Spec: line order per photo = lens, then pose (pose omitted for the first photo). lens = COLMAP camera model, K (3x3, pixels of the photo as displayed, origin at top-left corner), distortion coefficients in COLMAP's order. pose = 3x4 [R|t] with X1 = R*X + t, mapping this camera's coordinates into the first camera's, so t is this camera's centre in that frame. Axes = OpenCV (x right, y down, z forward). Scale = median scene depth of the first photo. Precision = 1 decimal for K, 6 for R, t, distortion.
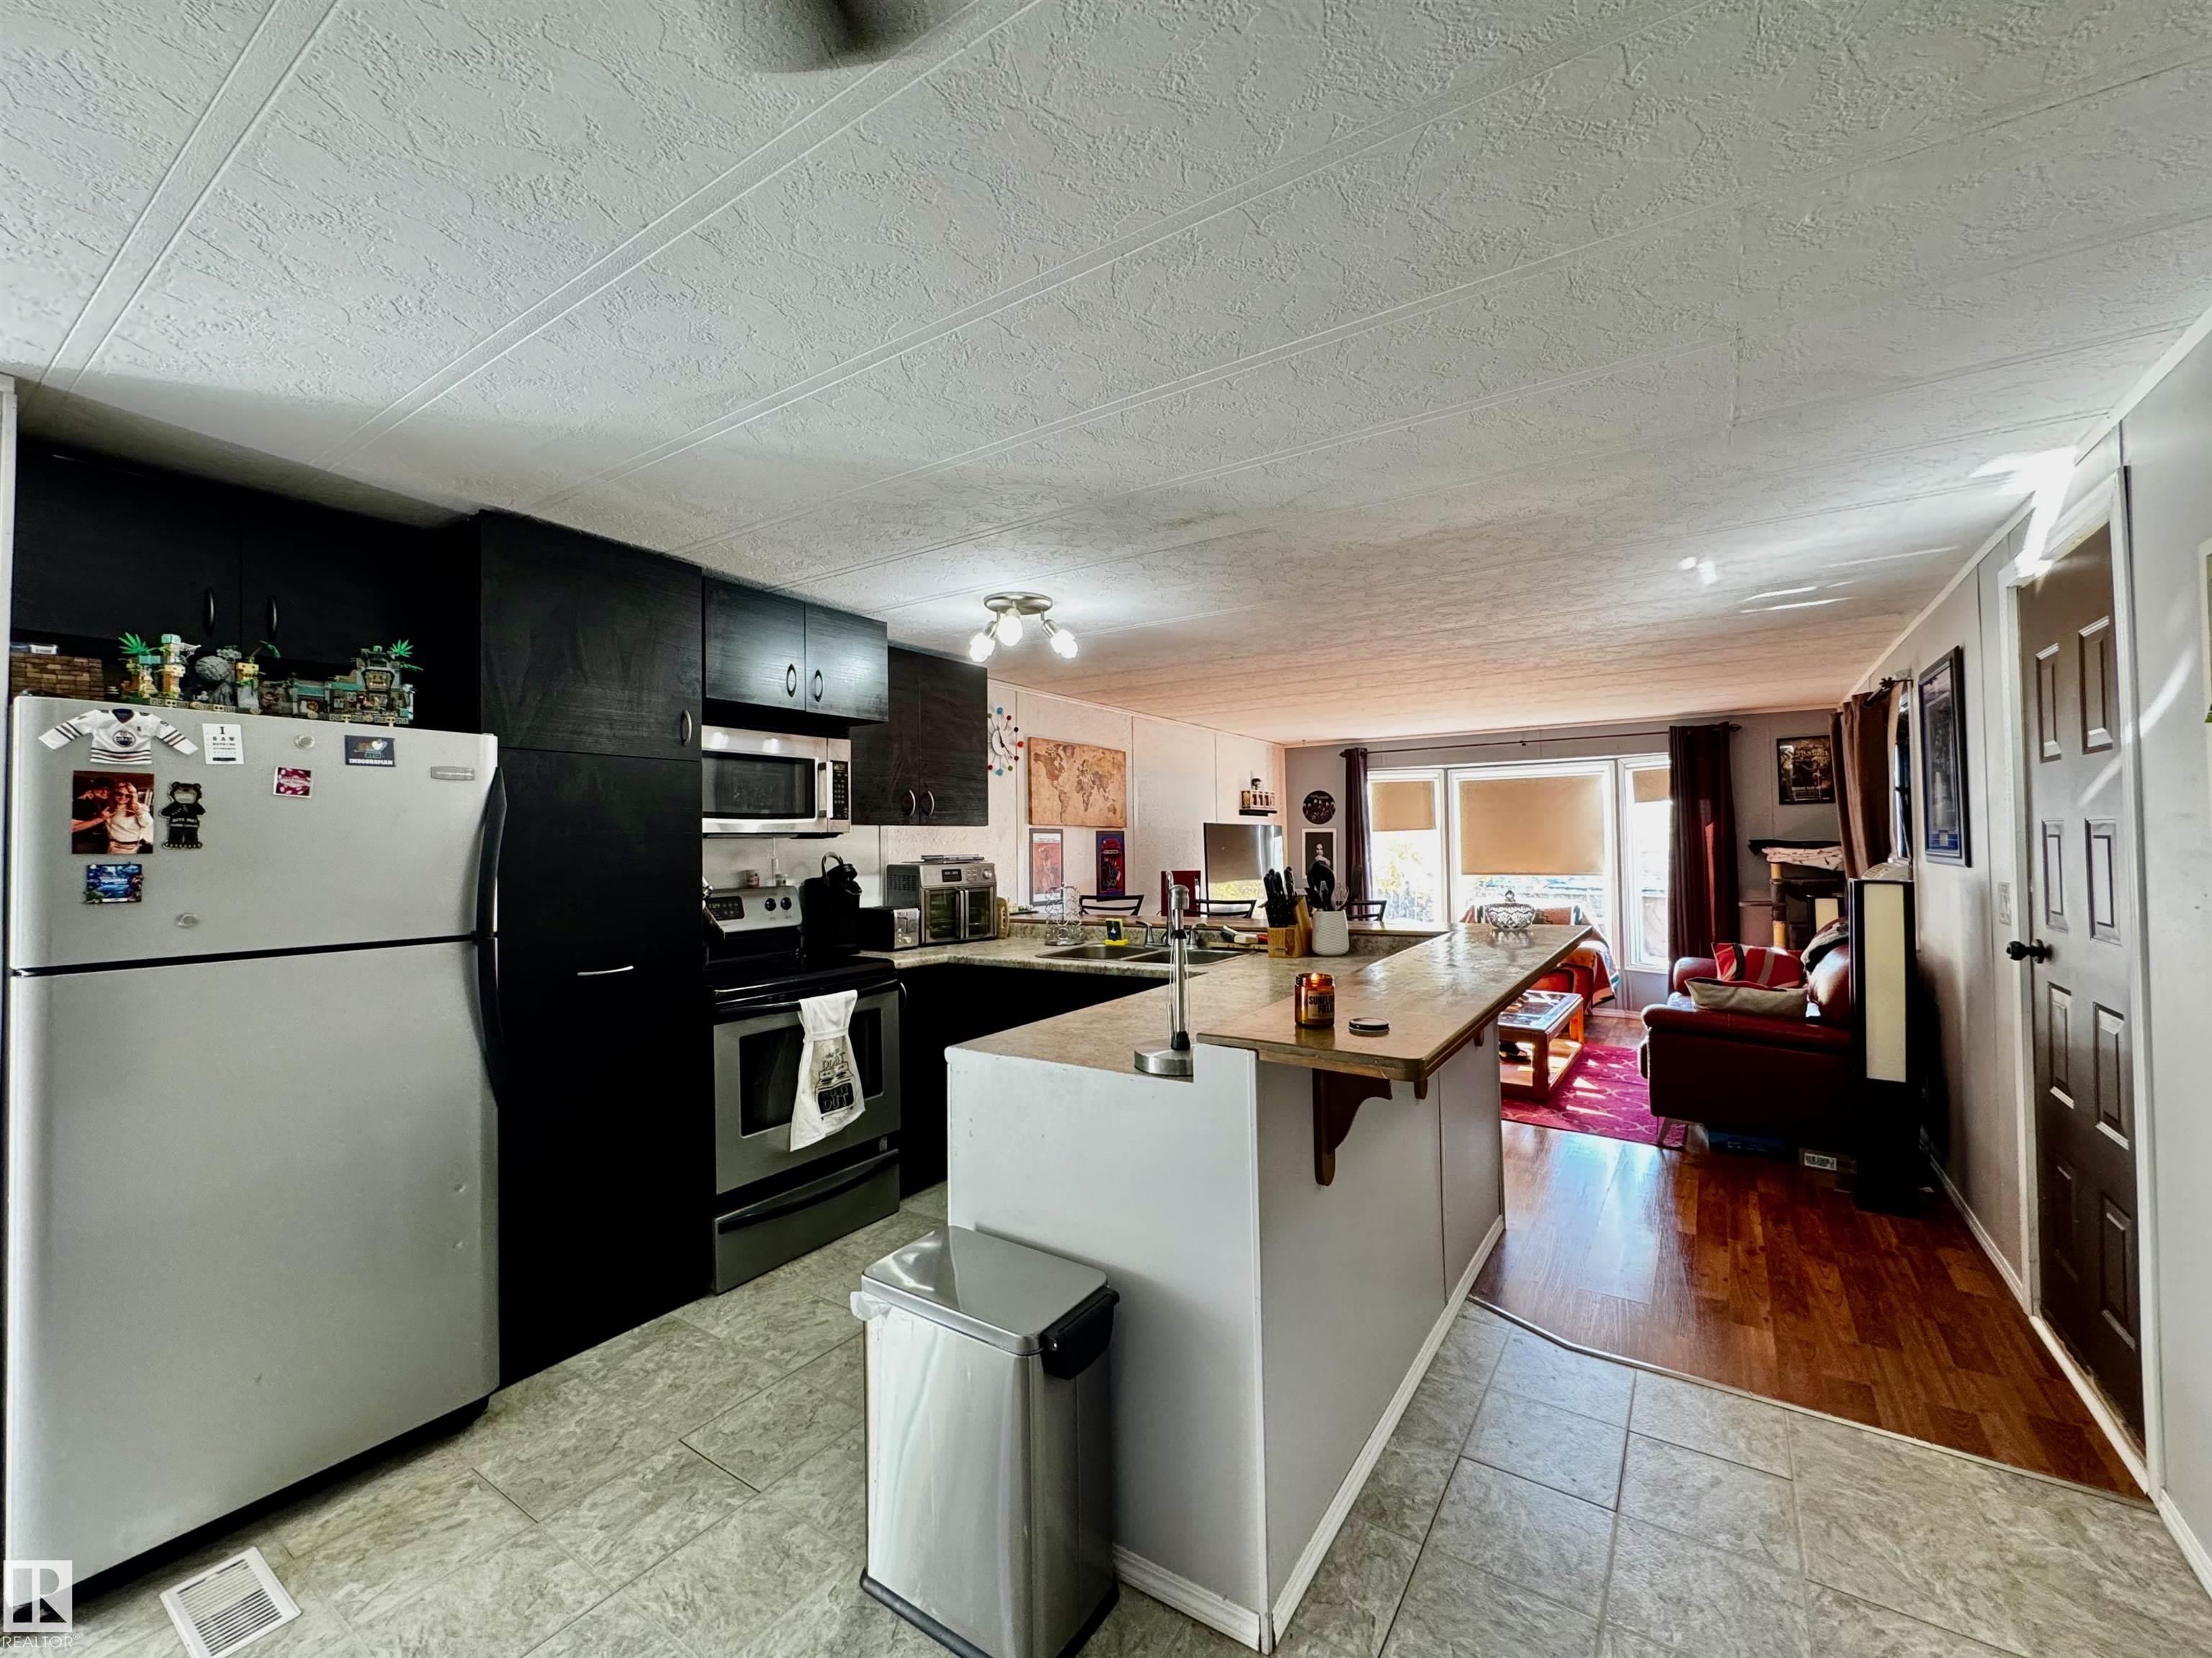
lens RADIAL K [[890.0, 0, 1106.7], [0, 890.0, 831.4], [0, 0, 1]] dist [-0.003276, 0.000479]
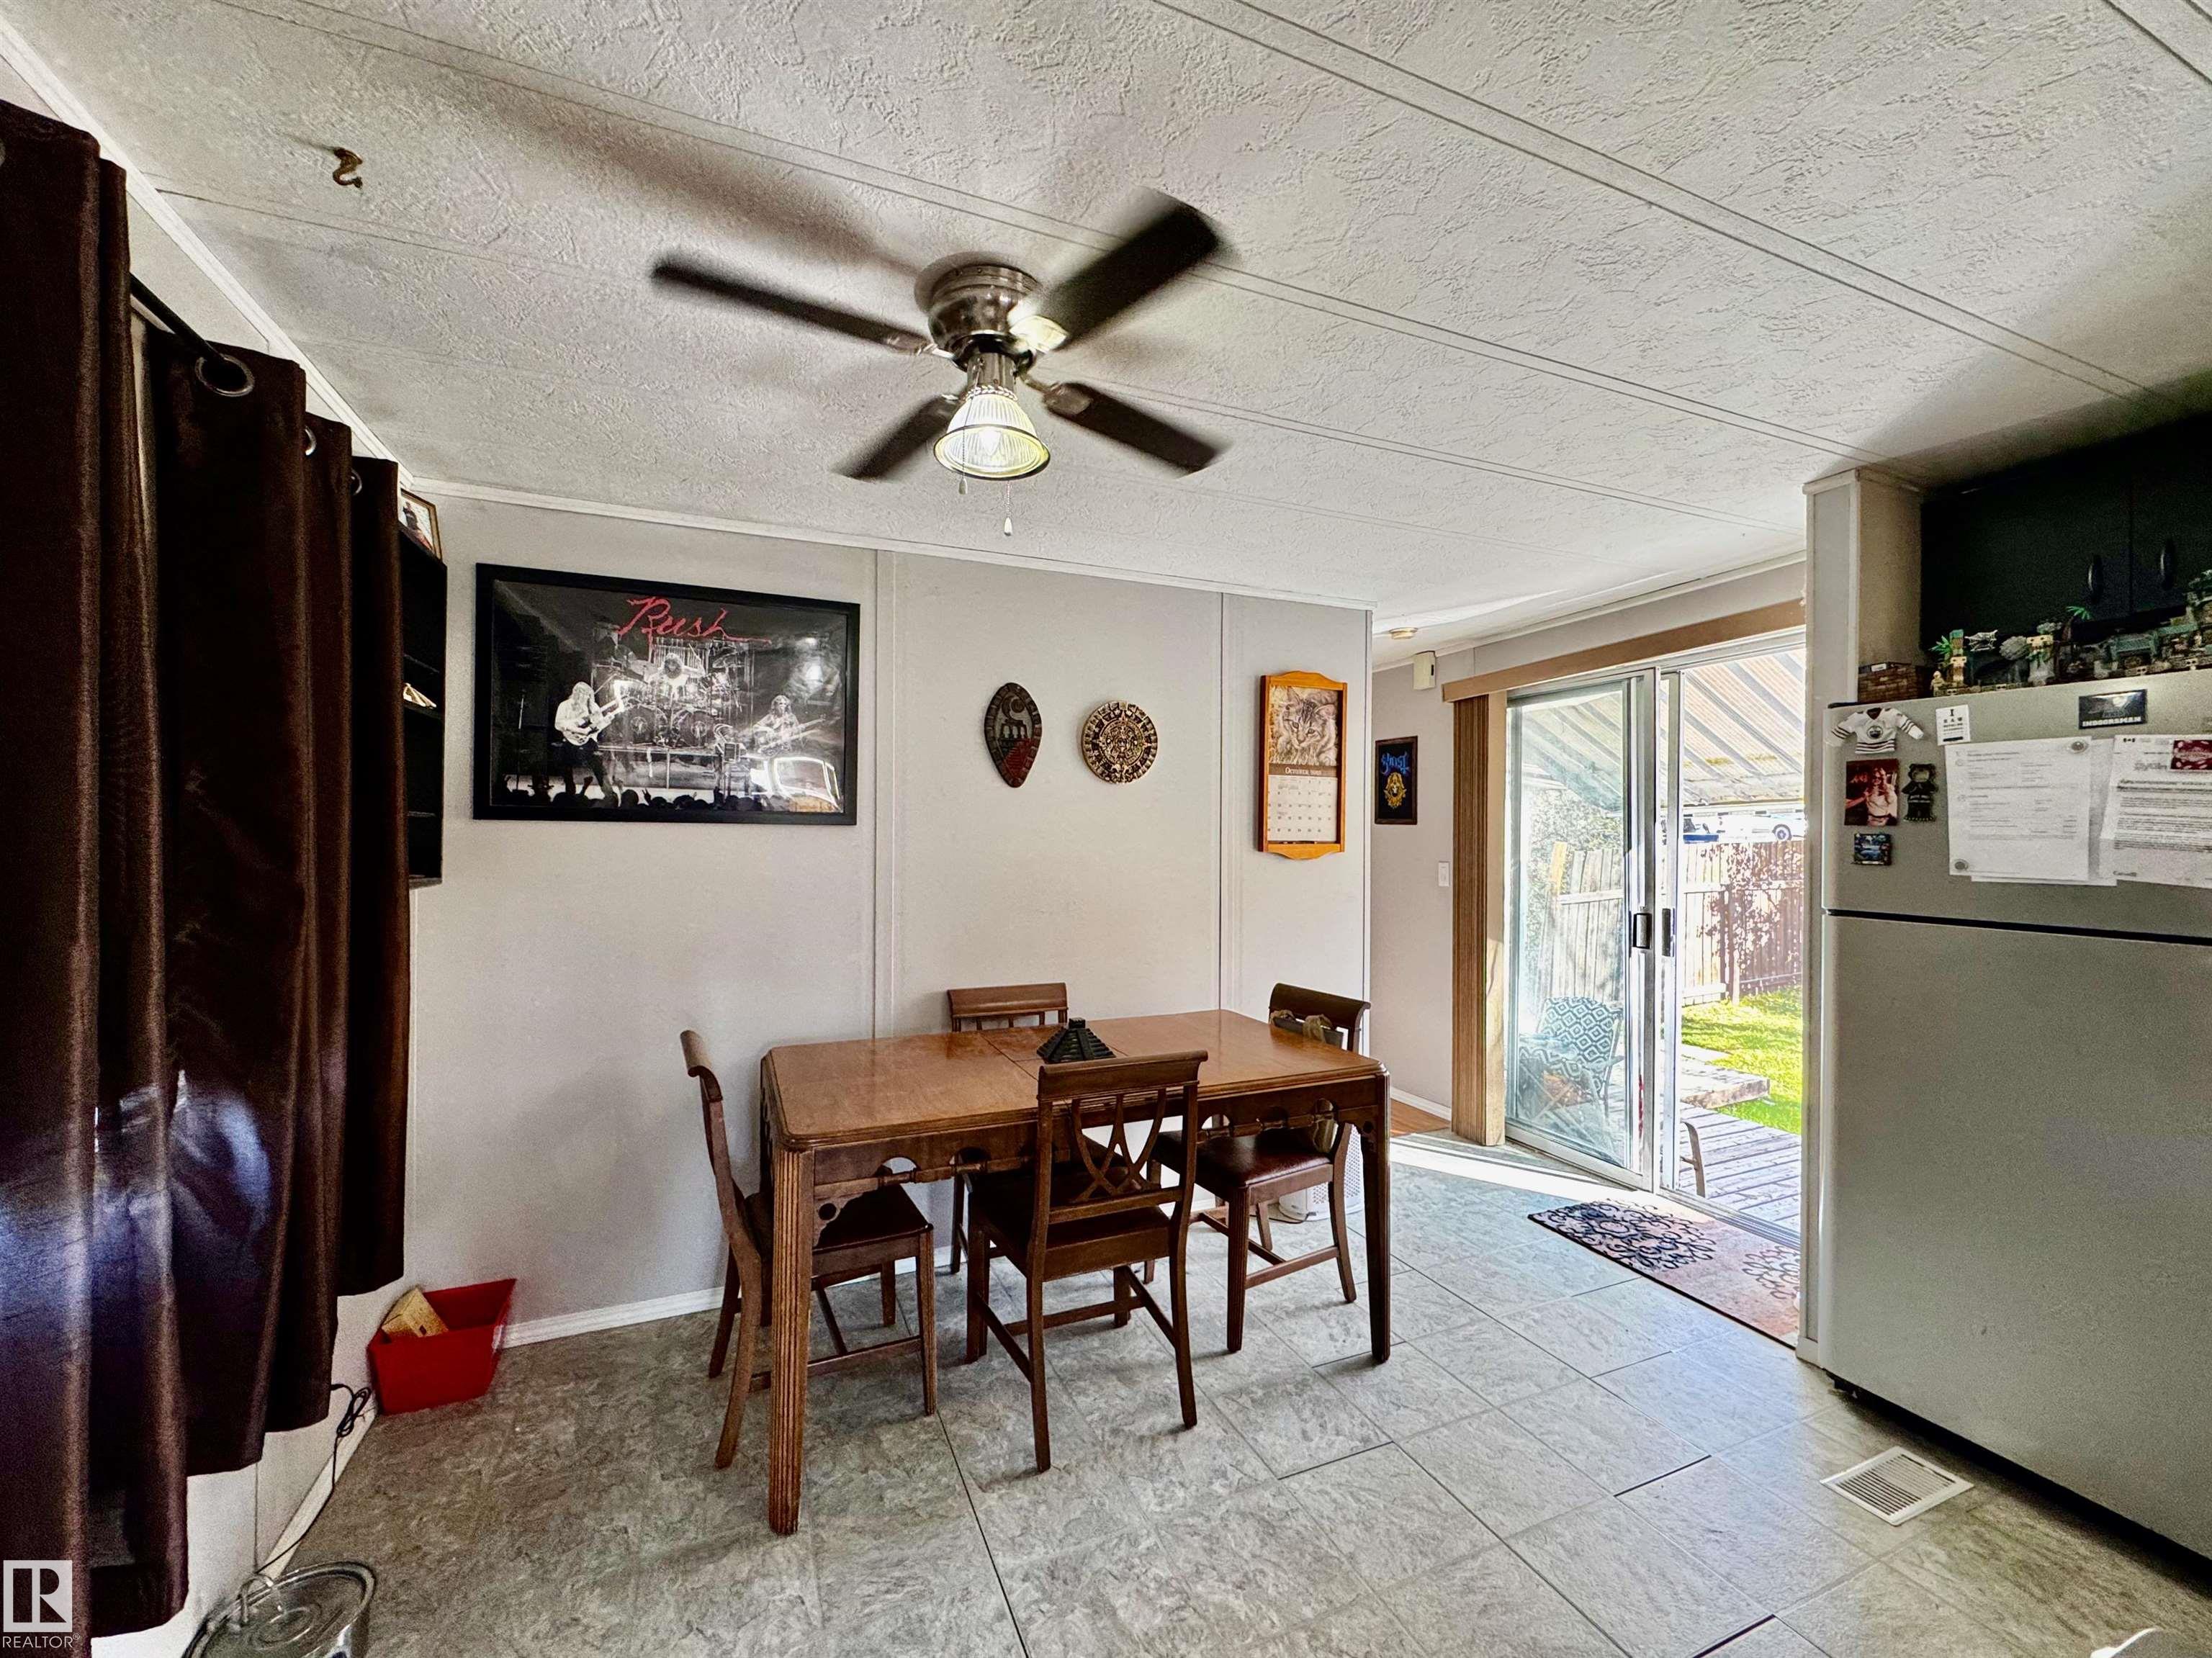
lens RADIAL K [[890.0, 0, 1104.1], [0, 890.0, 826.8], [0, 0, 1]] dist [-0.003276, 0.000479]
pose [[-0.540120, 0.007295, -0.841556, 0.164106], [0.015086, 0.999886, -0.001015, 0.003812], [0.841453, -0.013244, -0.540168, 0.245479]]
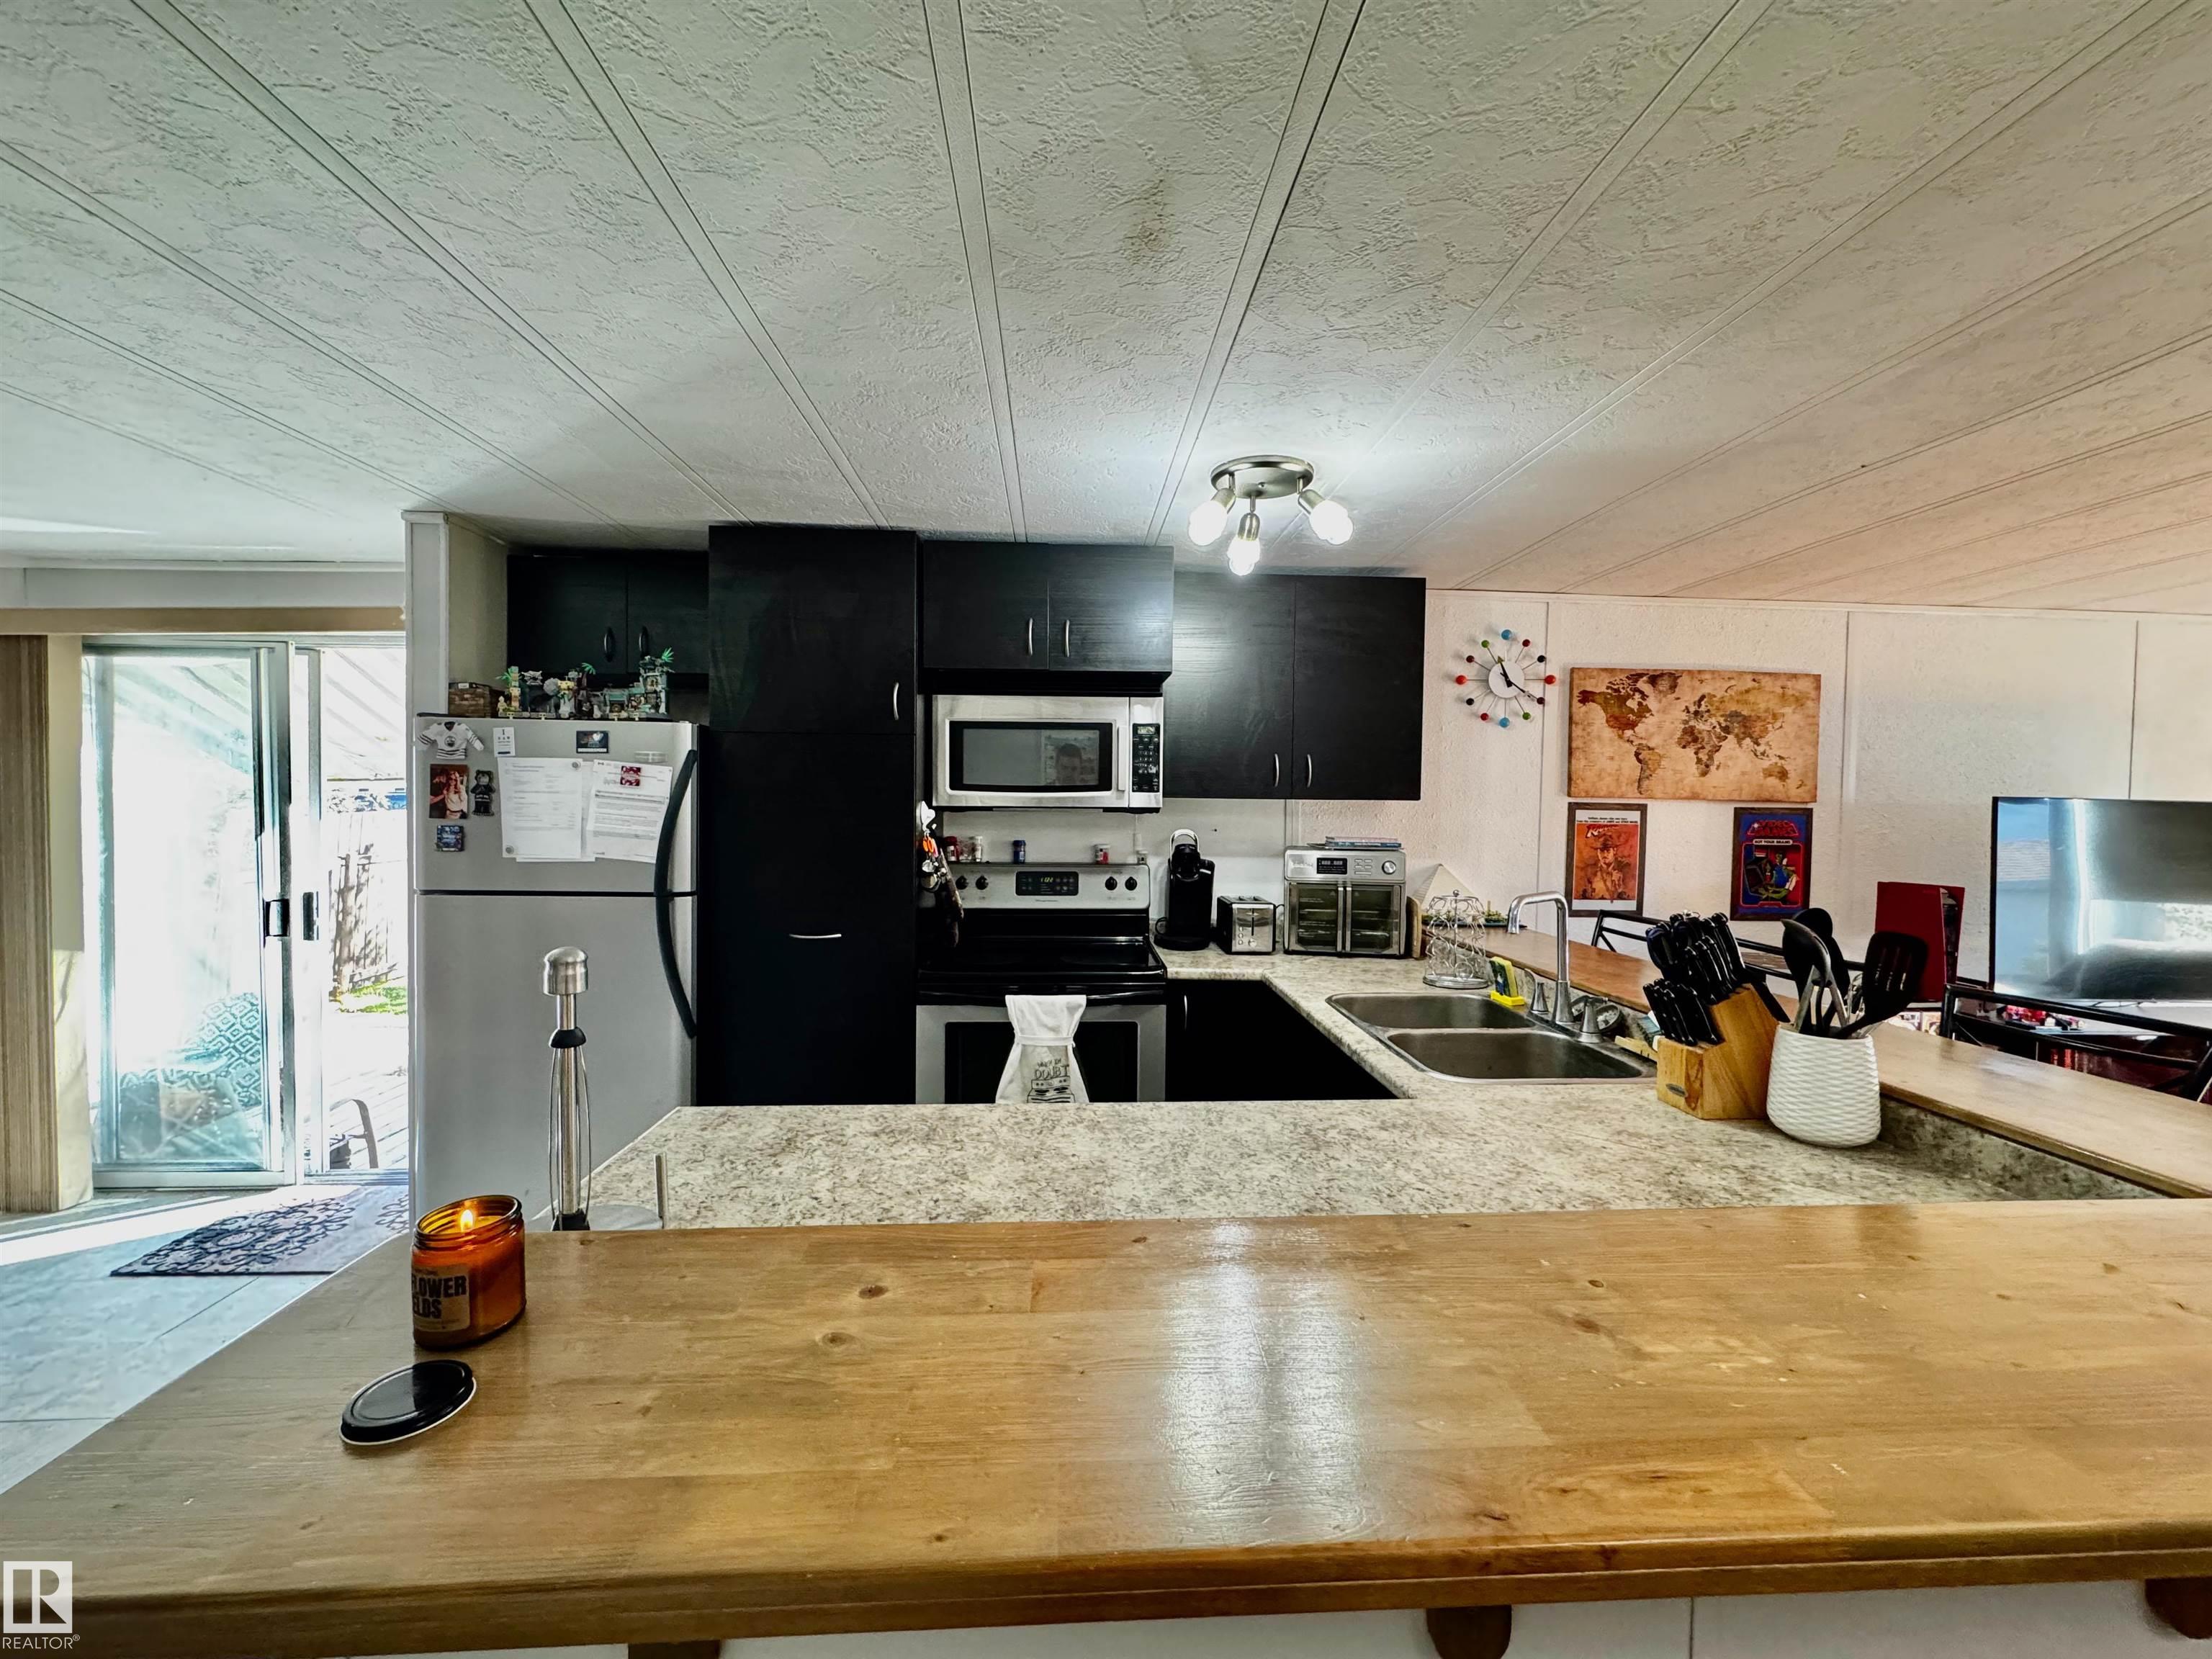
lens RADIAL K [[890.1, 0, 1118.5], [0, 890.1, 827.2], [0, 0, 1]] dist [-0.003276, 0.000479]
pose [[0.607427, 0.047467, -0.792956, 0.246027], [-0.010740, 0.998613, 0.051551, -0.016068], [0.794303, -0.022797, 0.607094, 0.315788]]
